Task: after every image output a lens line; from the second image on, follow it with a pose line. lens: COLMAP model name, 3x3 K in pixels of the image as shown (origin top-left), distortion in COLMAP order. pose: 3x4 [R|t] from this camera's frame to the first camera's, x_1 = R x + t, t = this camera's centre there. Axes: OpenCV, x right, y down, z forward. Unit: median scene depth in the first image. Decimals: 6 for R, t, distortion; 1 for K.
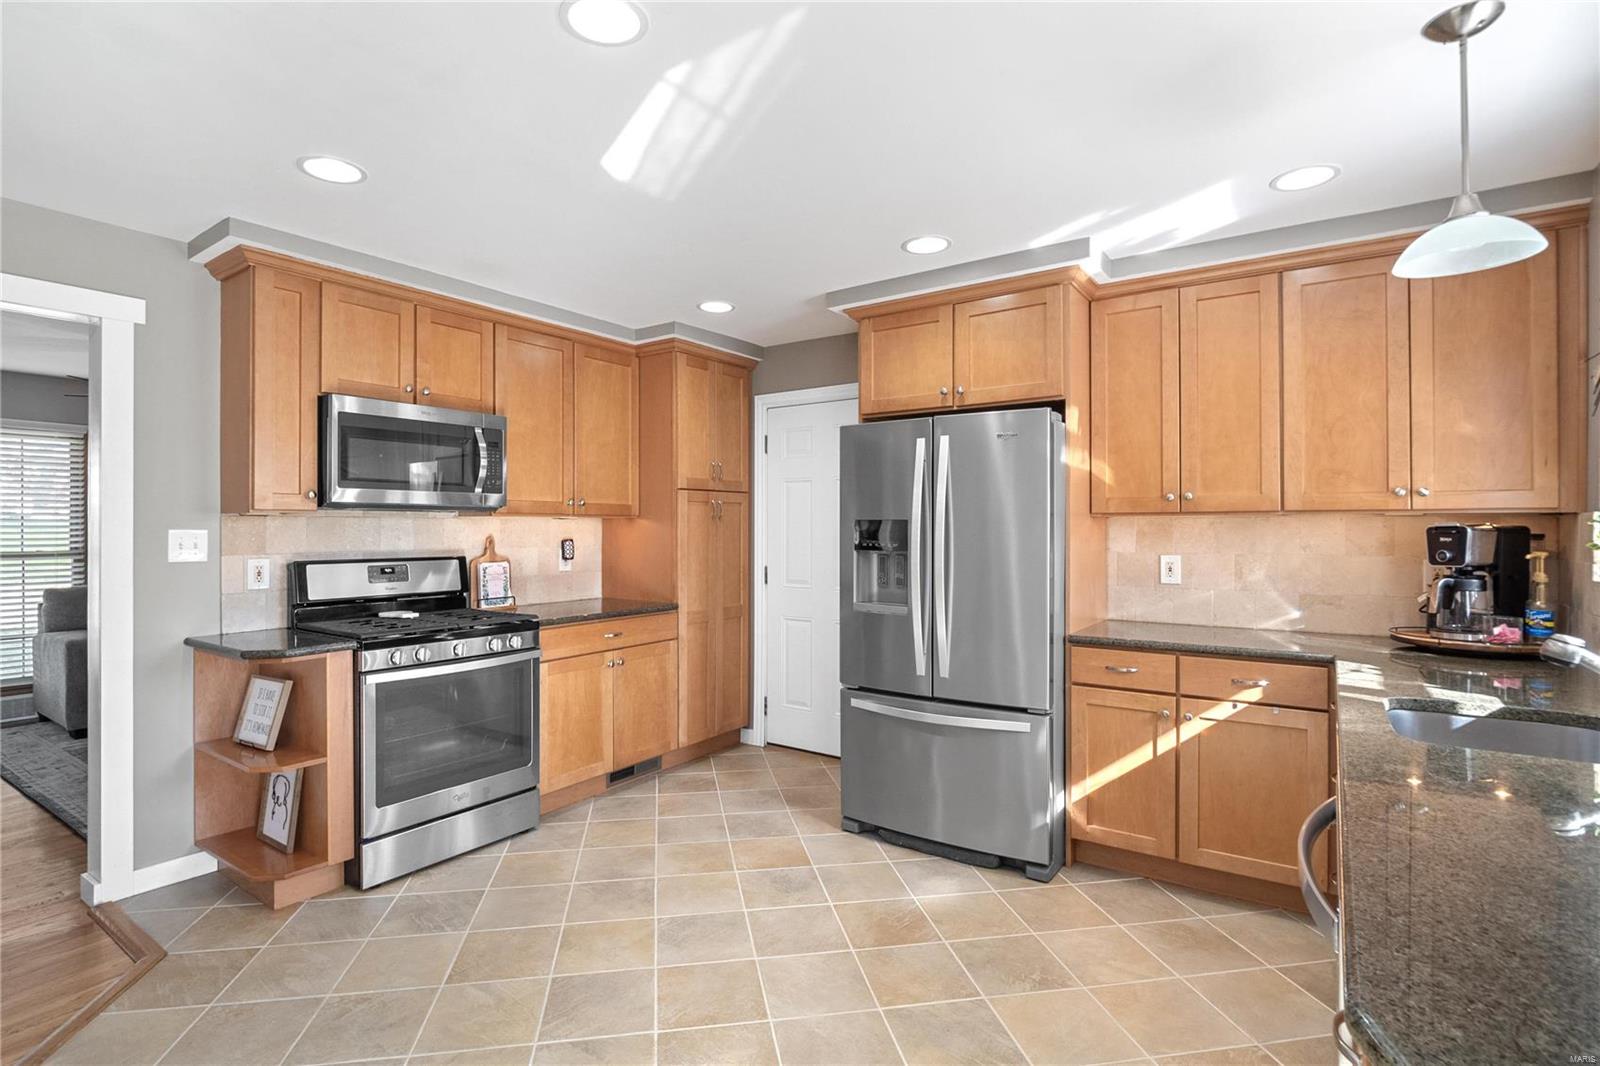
lens RADIAL K [[773.5, 0, 797.0], [0, 773.5, 527.3], [0, 0, 1]] dist [-0.009307, -0.001507]
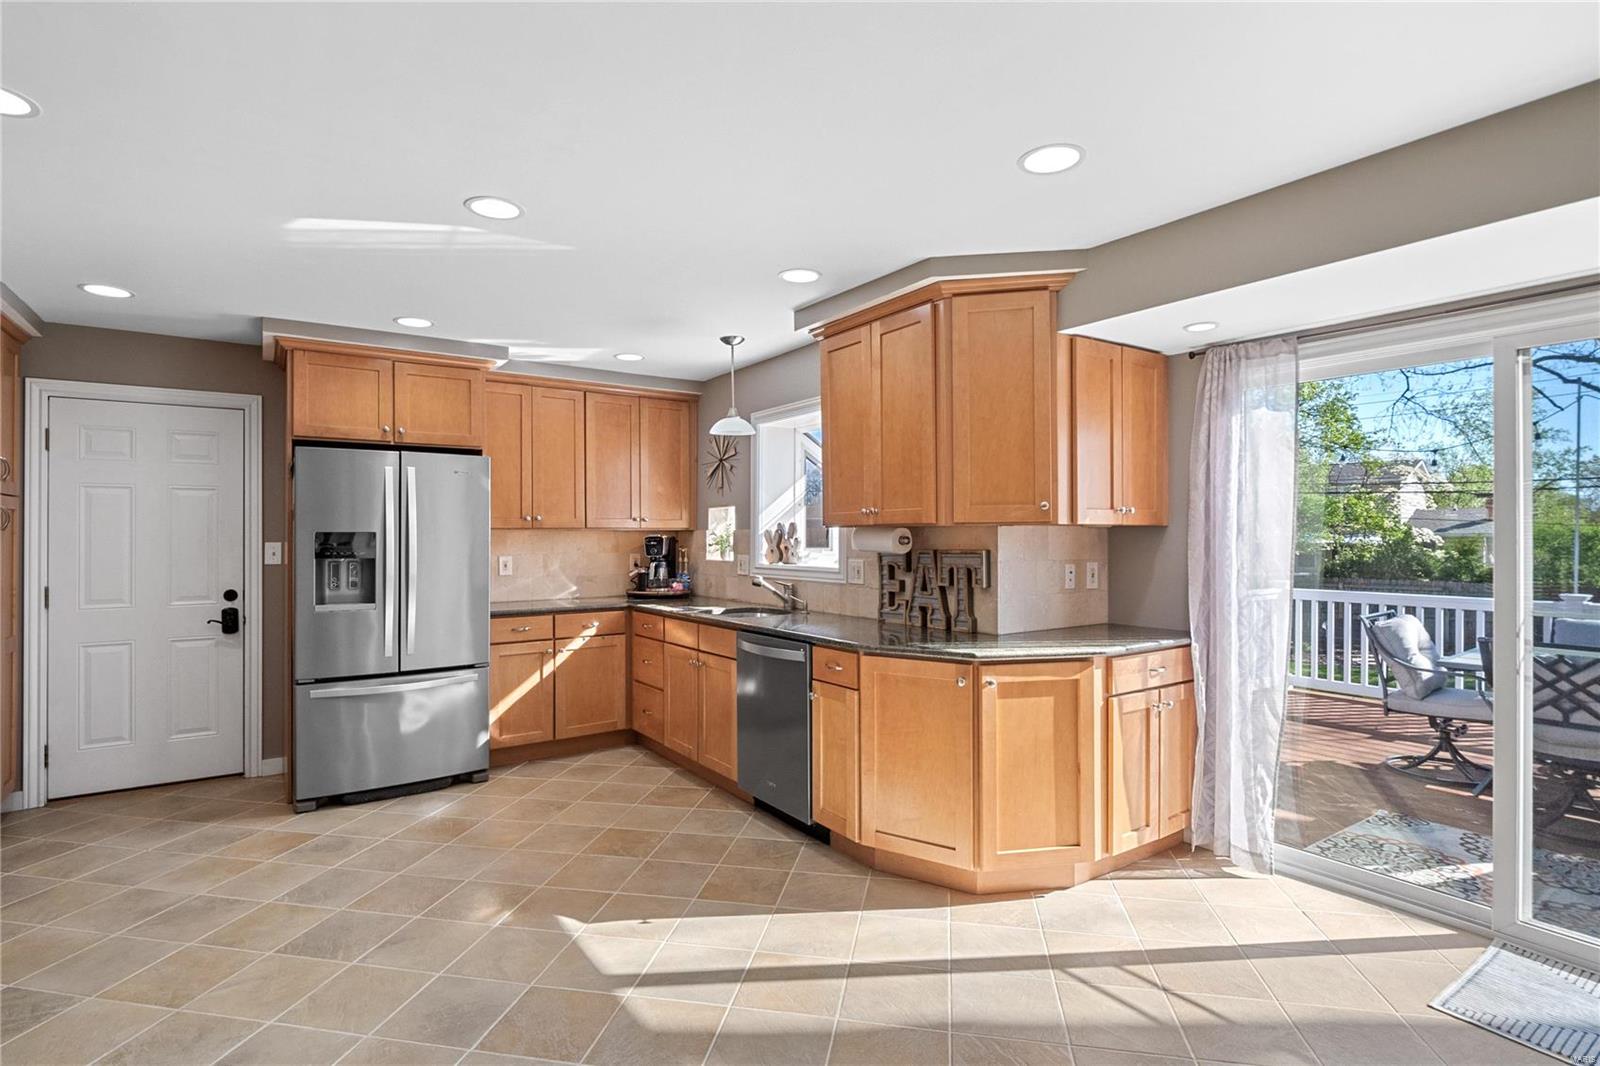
lens RADIAL K [[773.5, 0, 796.4], [0, 773.5, 533.4], [0, 0, 1]] dist [-0.009307, -0.001507]
pose [[0.344705, 0.001665, 0.938710, -0.839659], [0.003219, 0.999990, -0.002955, -0.002439], [-0.938706, 0.004040, 0.344696, -0.056184]]
